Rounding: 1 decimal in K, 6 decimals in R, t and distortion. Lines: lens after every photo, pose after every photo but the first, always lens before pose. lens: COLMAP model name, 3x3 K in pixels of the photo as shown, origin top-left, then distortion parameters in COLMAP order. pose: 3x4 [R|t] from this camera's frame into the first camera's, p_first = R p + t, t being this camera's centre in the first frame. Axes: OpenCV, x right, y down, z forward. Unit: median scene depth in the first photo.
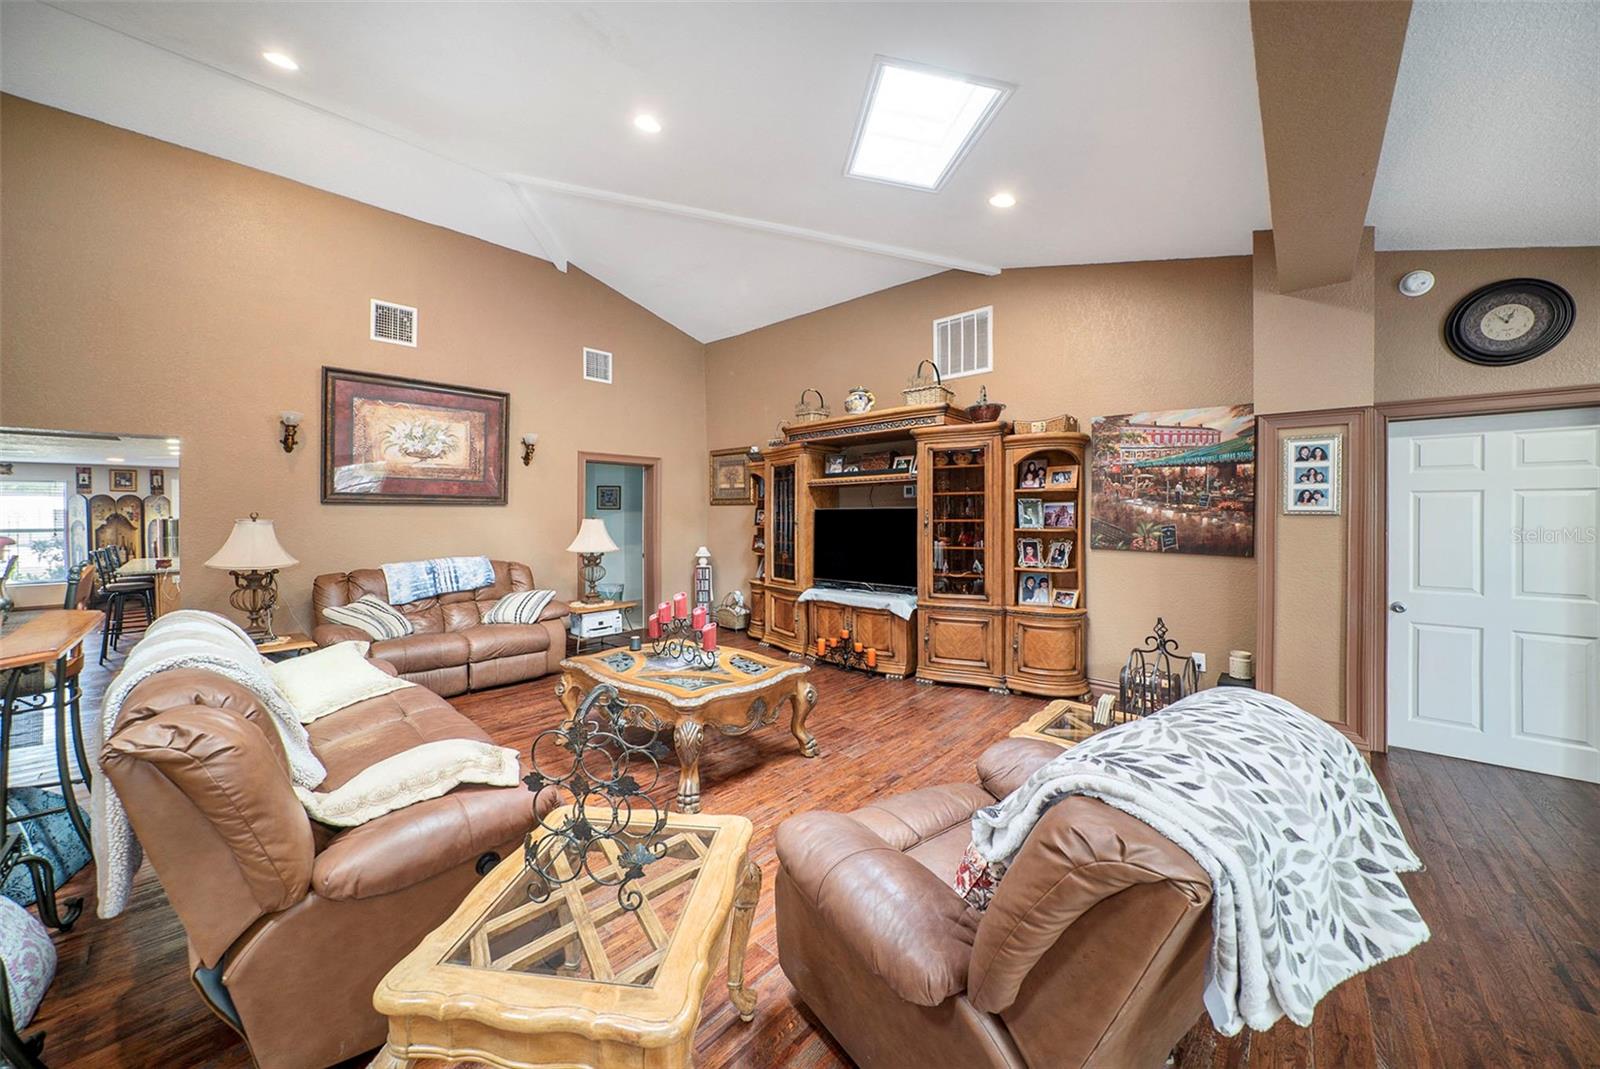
lens RADIAL K [[616.4, 0, 764.0], [0, 616.4, 508.2], [0, 0, 1]] dist [-0.004255, -0.000165]
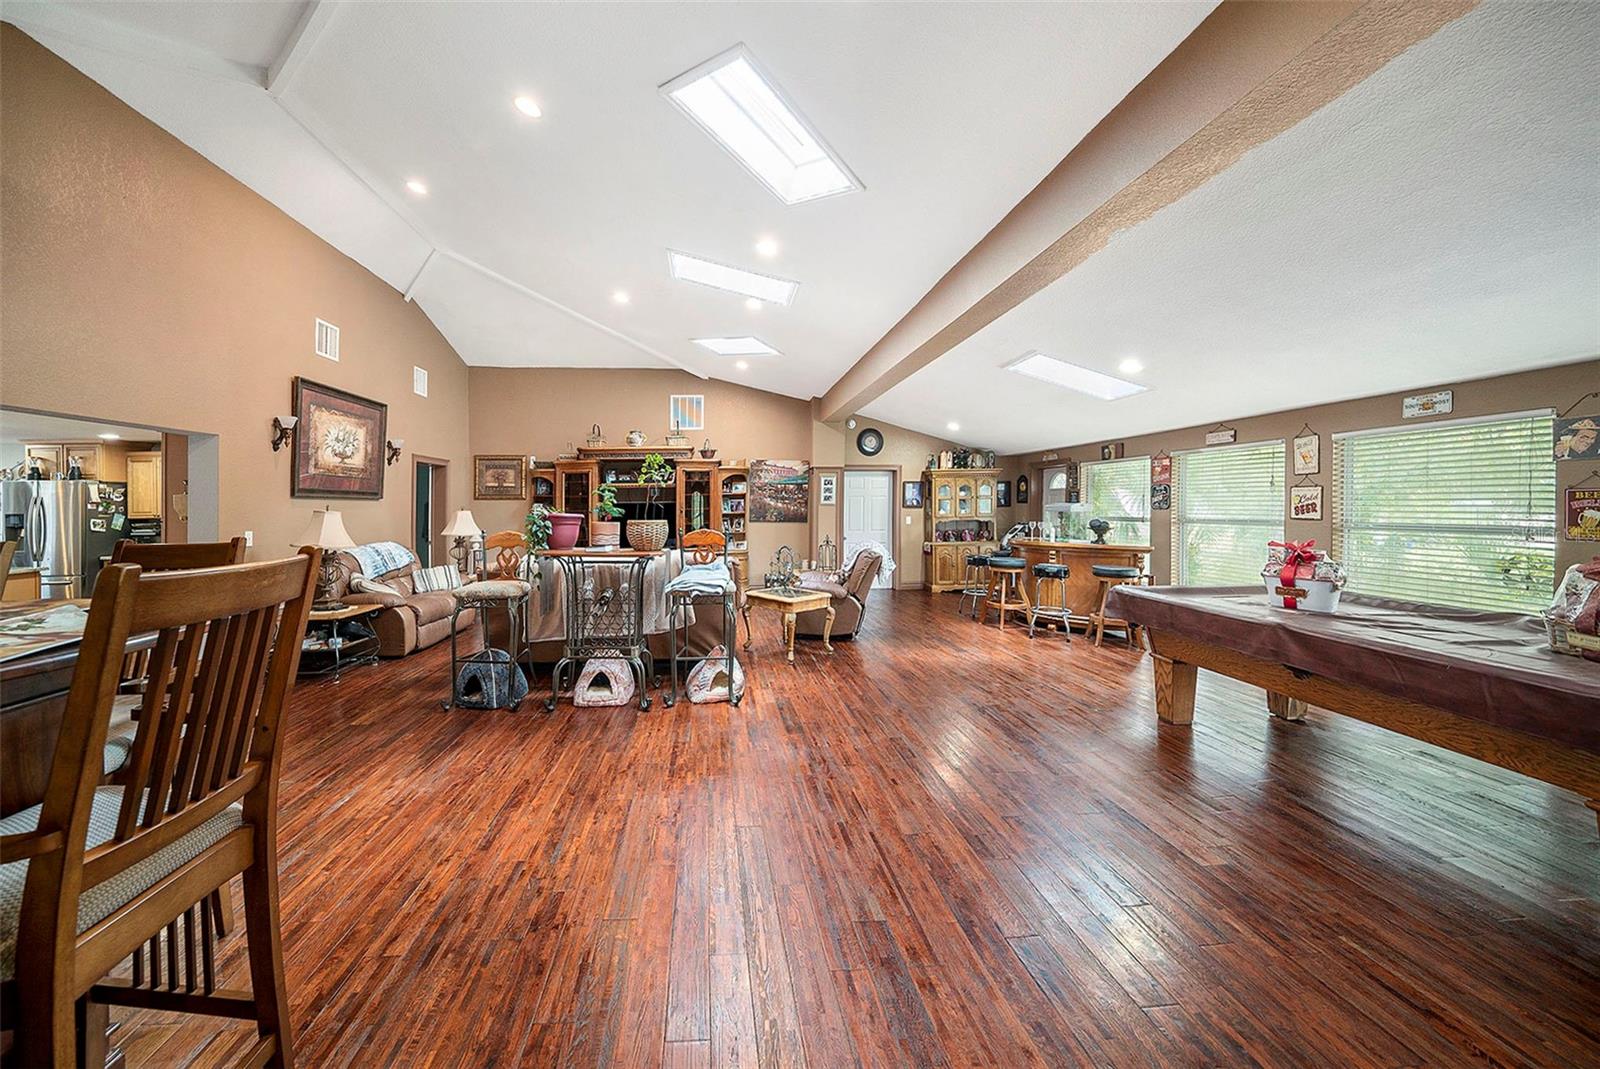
lens RADIAL K [[563.3, 0, 810.7], [0, 563.3, 507.7], [0, 0, 1]] dist [-0.001913, -0.000188]
pose [[0.607759, -0.006578, 0.794094, -0.882604], [-0.002315, 0.999947, 0.010055, -0.001567], [-0.794118, -0.007949, 0.607712, -0.349333]]
